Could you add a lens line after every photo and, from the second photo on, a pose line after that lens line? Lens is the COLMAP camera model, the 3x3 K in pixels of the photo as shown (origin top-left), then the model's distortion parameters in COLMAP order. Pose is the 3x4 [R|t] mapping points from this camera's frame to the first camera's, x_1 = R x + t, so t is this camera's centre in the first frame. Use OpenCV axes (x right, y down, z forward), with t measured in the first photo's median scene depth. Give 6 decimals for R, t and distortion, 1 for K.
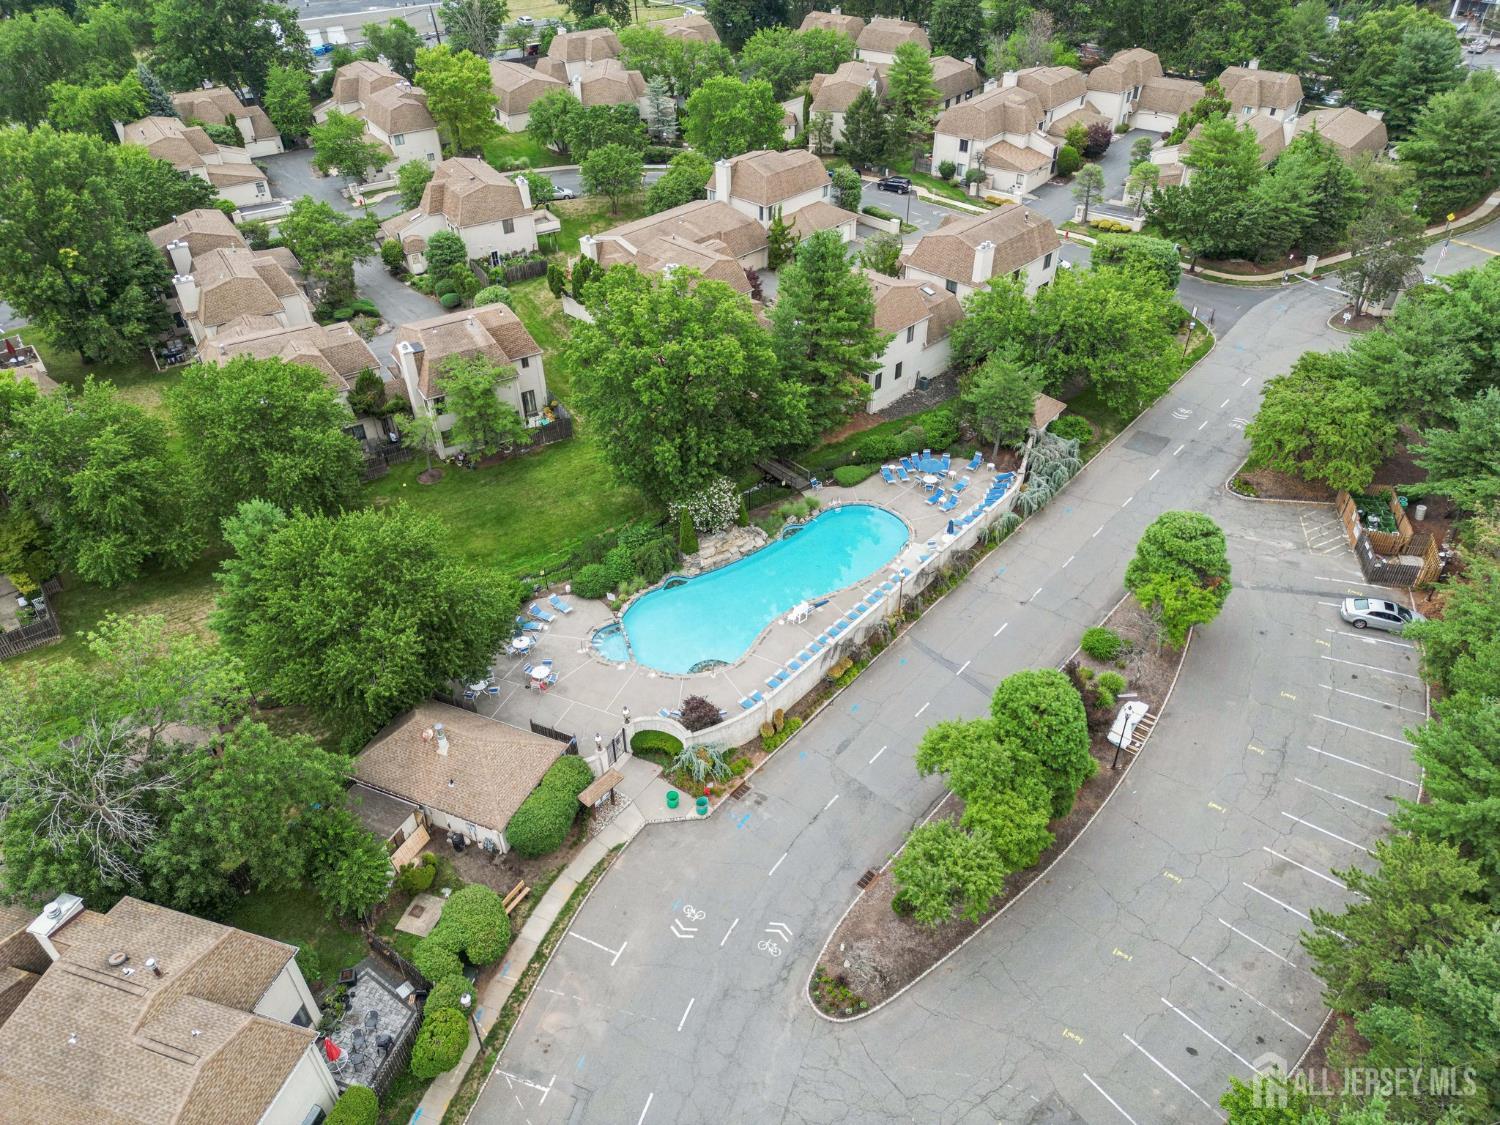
lens RADIAL K [[1039.6, 0, 750.0], [0, 1039.6, 562.5], [0, 0, 1]] dist [0.003593, 0.000179]
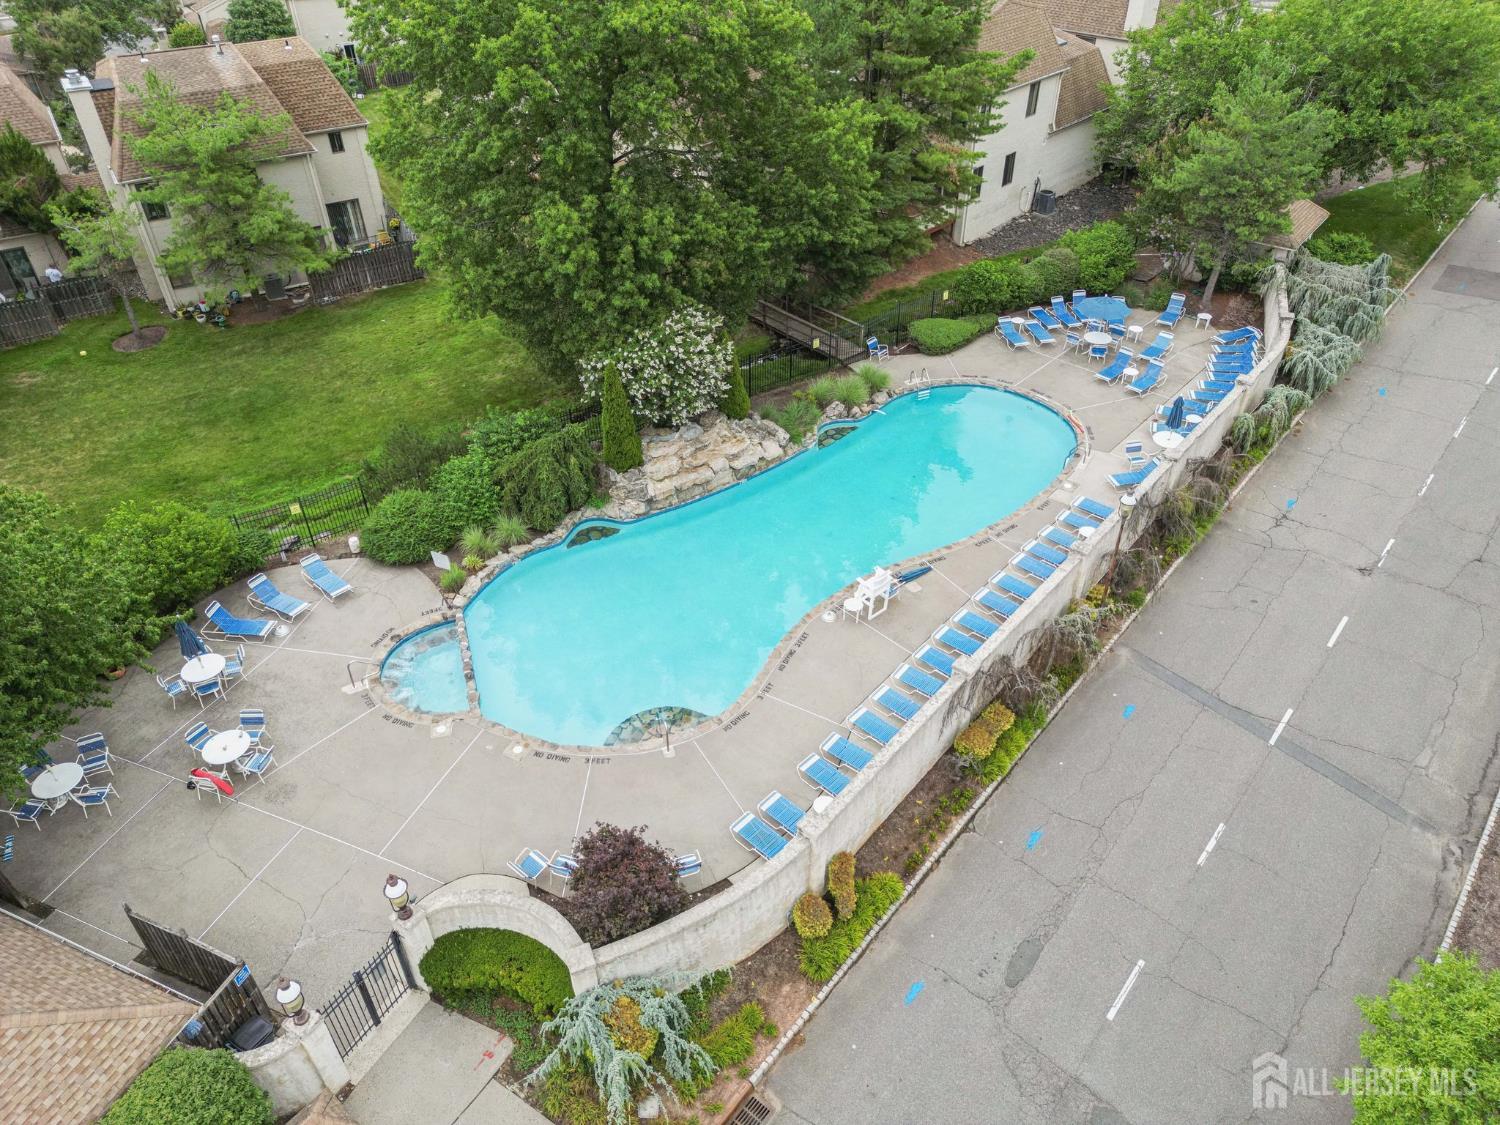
lens RADIAL K [[1063.6, 0, 750.0], [0, 1063.6, 562.5], [0, 0, 1]] dist [-0.004516, -0.001218]
pose [[0.999924, -0.004038, 0.011606, -0.007347], [0.003906, 0.999928, 0.011304, 0.028158], [-0.011651, -0.011257, 0.999869, 0.527346]]
